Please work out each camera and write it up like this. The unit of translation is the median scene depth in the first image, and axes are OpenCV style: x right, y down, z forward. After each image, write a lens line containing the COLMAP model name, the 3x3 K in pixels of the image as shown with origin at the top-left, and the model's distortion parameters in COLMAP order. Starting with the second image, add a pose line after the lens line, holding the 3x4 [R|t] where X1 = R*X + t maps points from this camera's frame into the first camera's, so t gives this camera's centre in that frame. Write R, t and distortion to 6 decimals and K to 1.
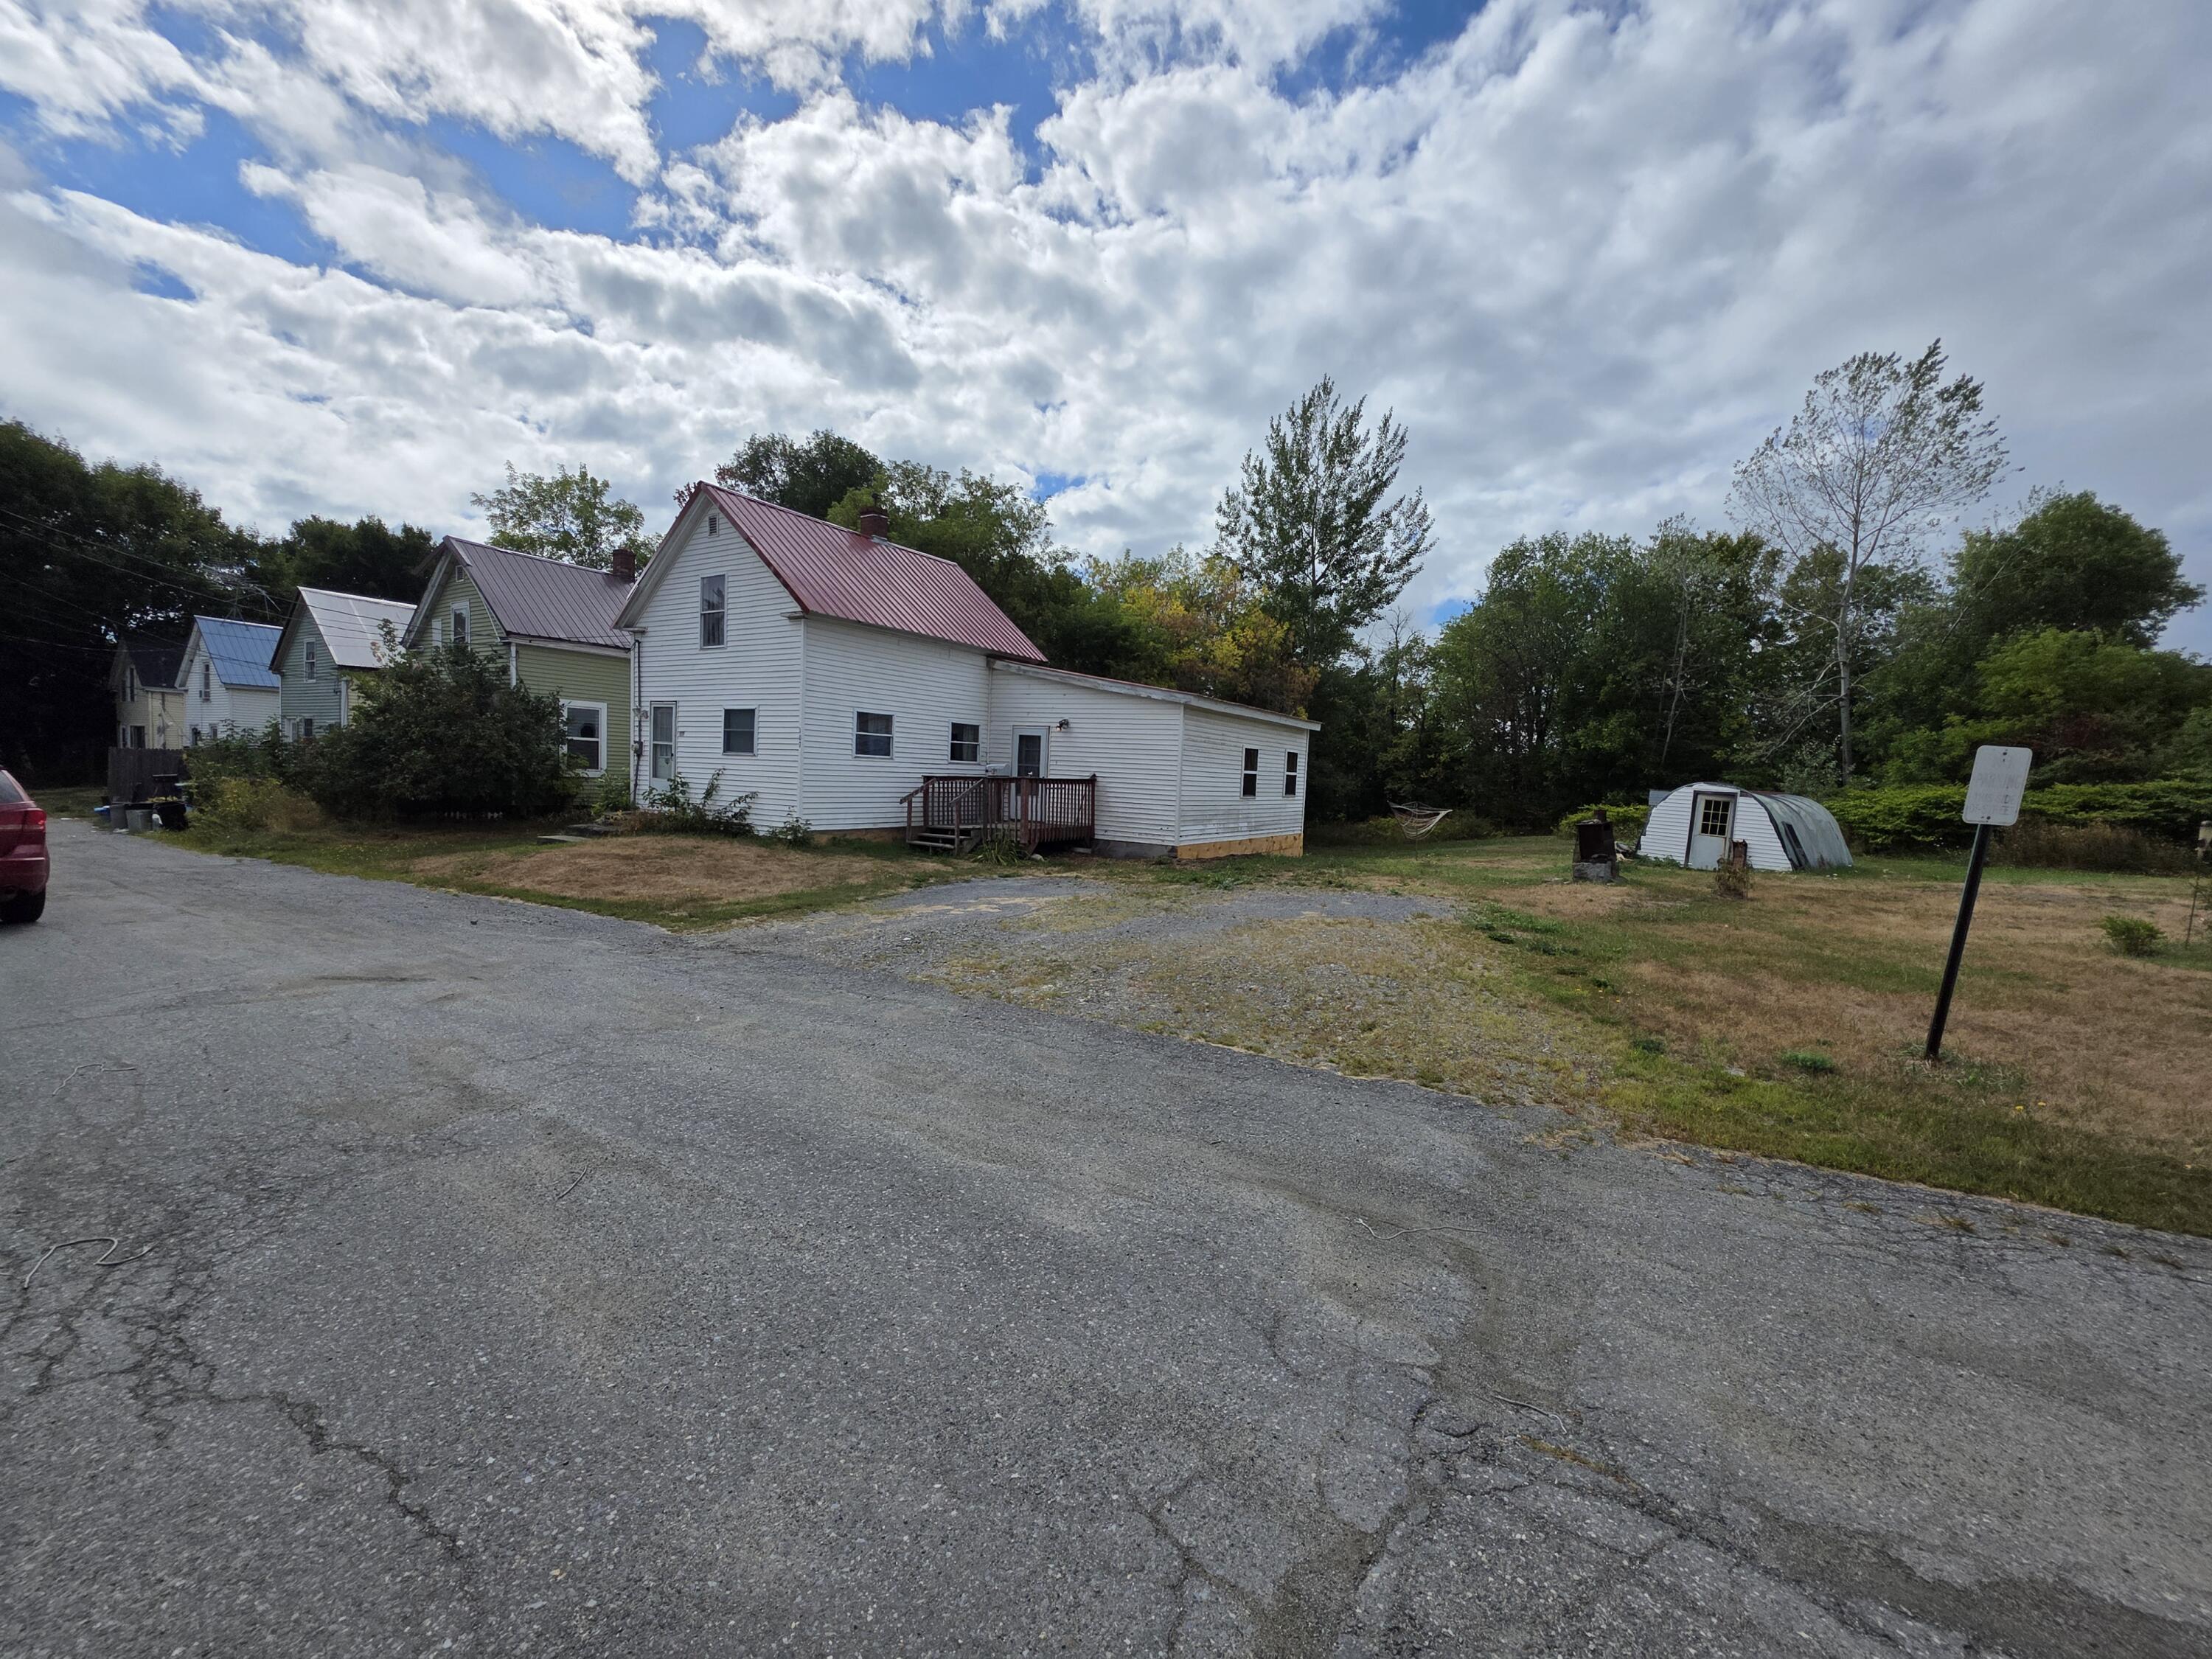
lens RADIAL K [[877.7, 0, 1110.4], [0, 877.7, 837.7], [0, 0, 1]] dist [0.007425, -0.002821]
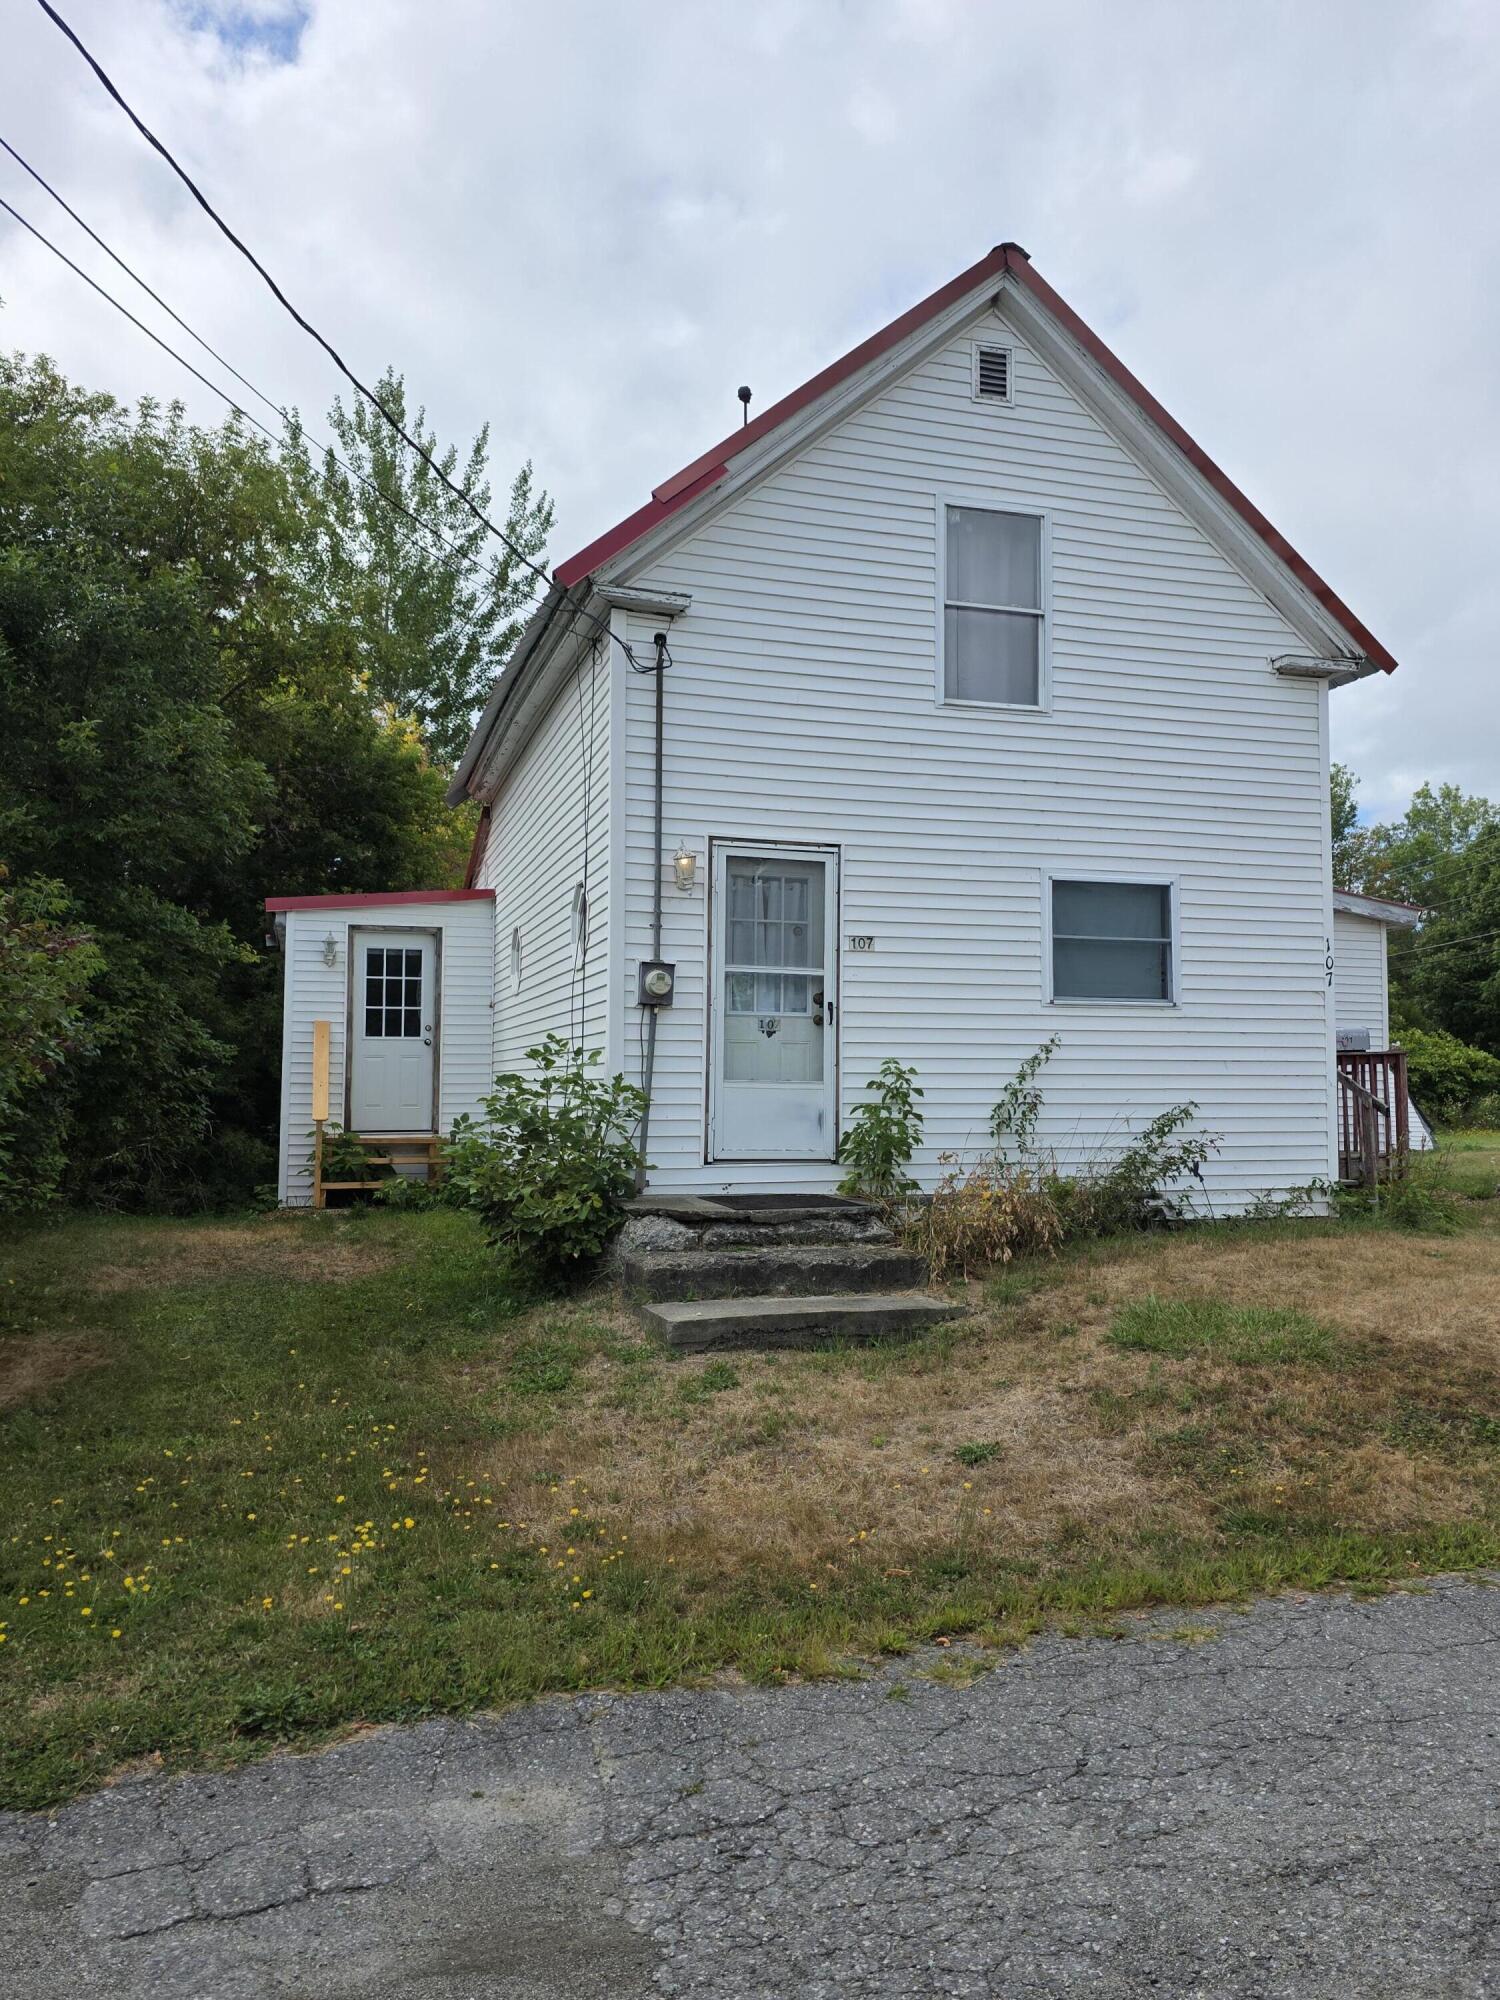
lens RADIAL K [[1450.9, 0, 750.0], [0, 1450.9, 1000.0], [0, 0, 1]] dist [0.065410, -0.061376]
pose [[0.659572, 0.009407, 0.751582, -0.845820], [0.074712, 0.994149, -0.078008, -0.052720], [-0.747919, 0.107604, 0.655011, 0.619567]]
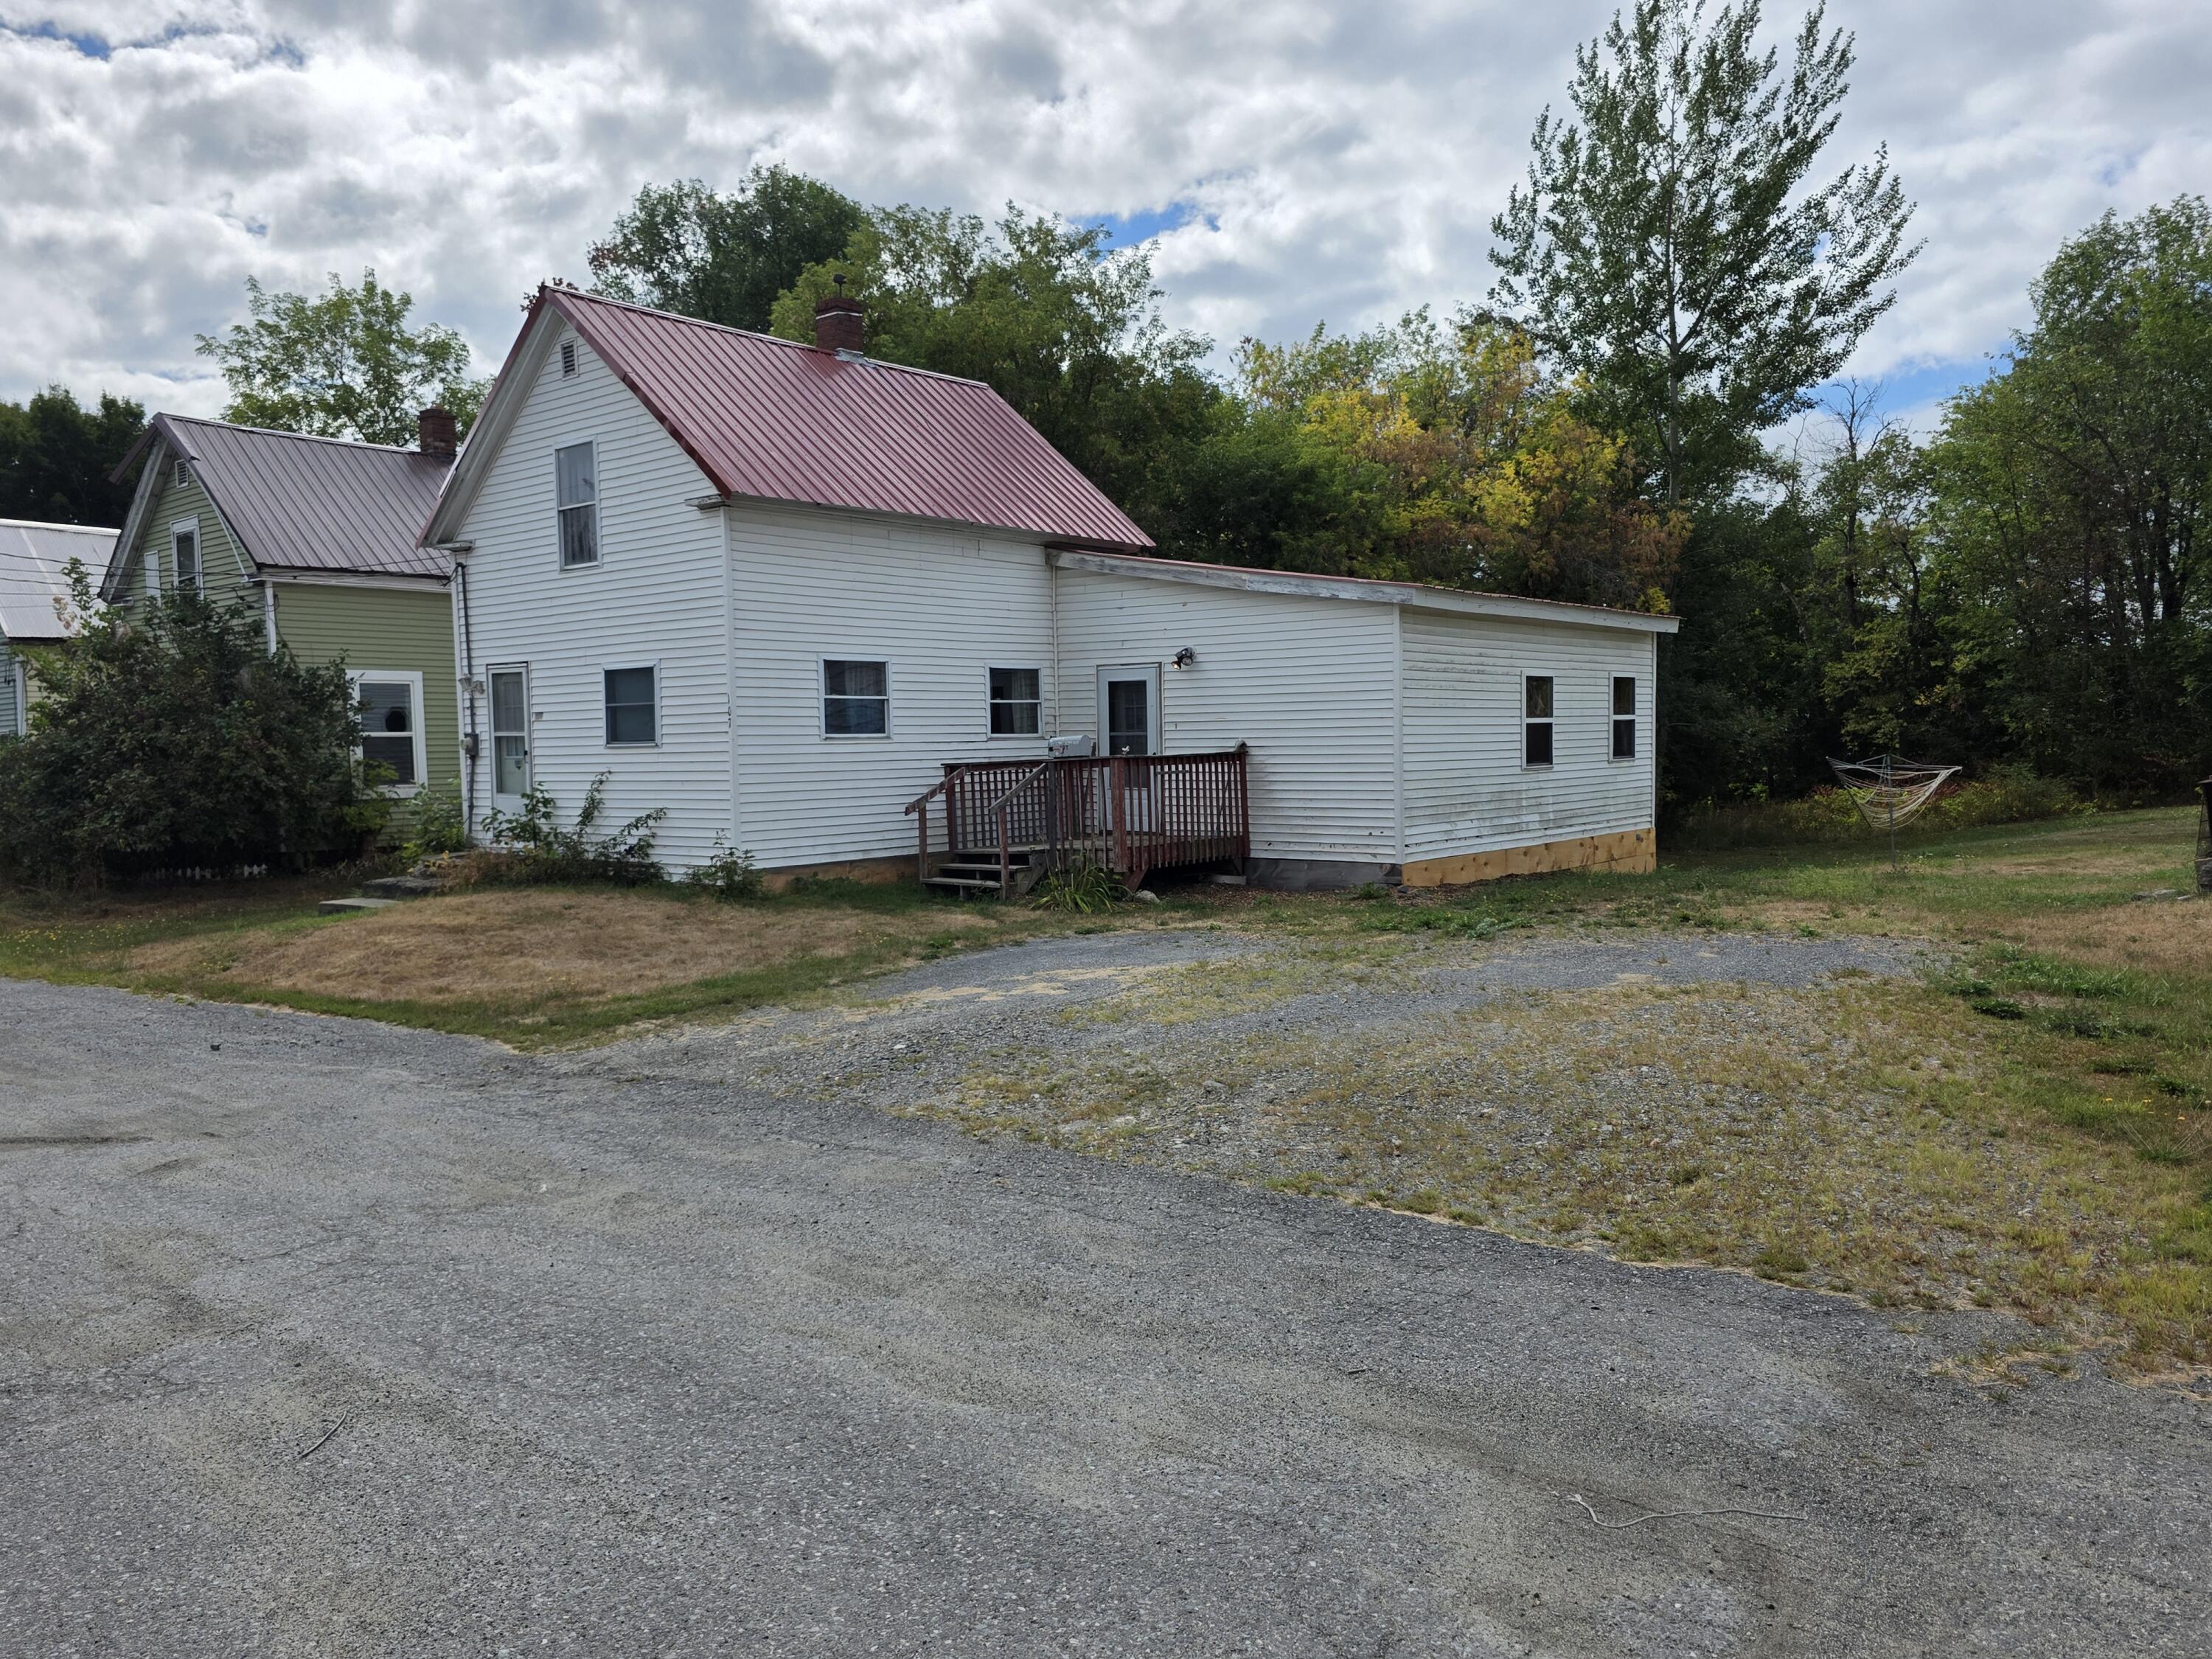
lens RADIAL K [[1604.7, 0, 1100.1], [0, 1604.7, 851.1], [0, 0, 1]] dist [0.065410, -0.061376]
pose [[0.989018, -0.051243, -0.138627, 0.028393], [0.050578, 0.998686, -0.008313, 0.000275], [0.138871, 0.001211, 0.990310, -0.021555]]
